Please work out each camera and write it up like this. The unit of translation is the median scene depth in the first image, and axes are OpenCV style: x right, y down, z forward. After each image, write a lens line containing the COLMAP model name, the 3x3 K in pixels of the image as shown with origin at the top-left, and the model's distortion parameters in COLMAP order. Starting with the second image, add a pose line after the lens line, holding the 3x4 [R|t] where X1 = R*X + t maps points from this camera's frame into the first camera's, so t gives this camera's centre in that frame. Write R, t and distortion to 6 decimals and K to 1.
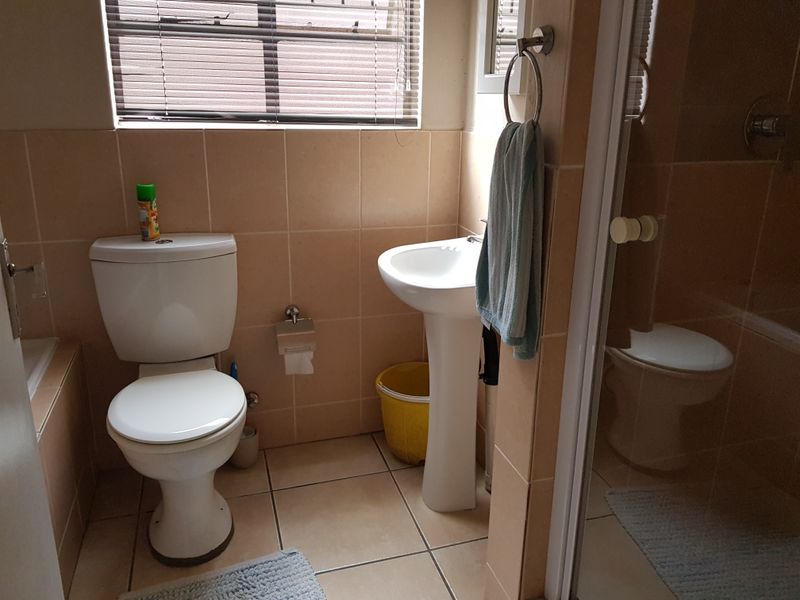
lens RADIAL K [[625.9, 0, 403.0], [0, 625.9, 297.5], [0, 0, 1]] dist [0.083696, -0.164650]
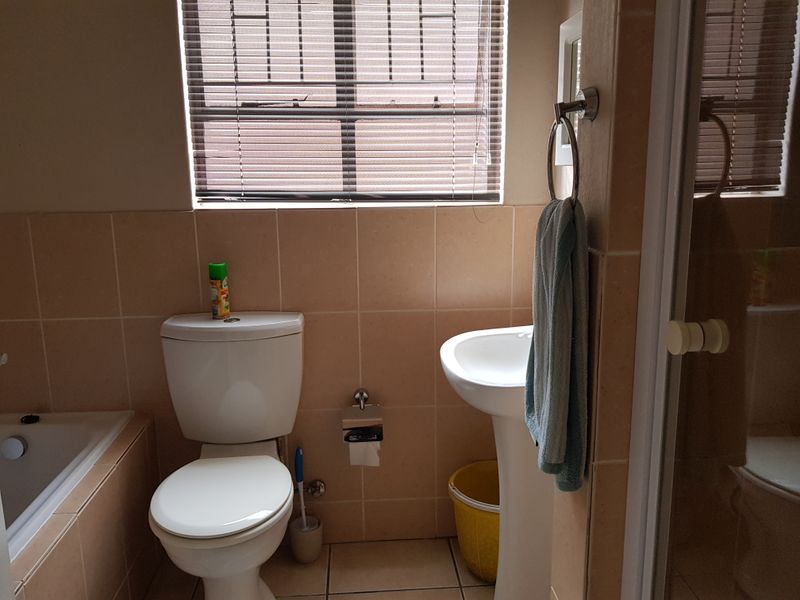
lens RADIAL K [[625.9, 0, 403.0], [0, 625.9, 297.5], [0, 0, 1]] dist [0.083696, -0.164650]
pose [[0.971409, 0.020650, -0.236511, 0.113658], [-0.045994, 0.993705, -0.102148, -0.034327], [0.232913, 0.110106, 0.966244, 0.100157]]
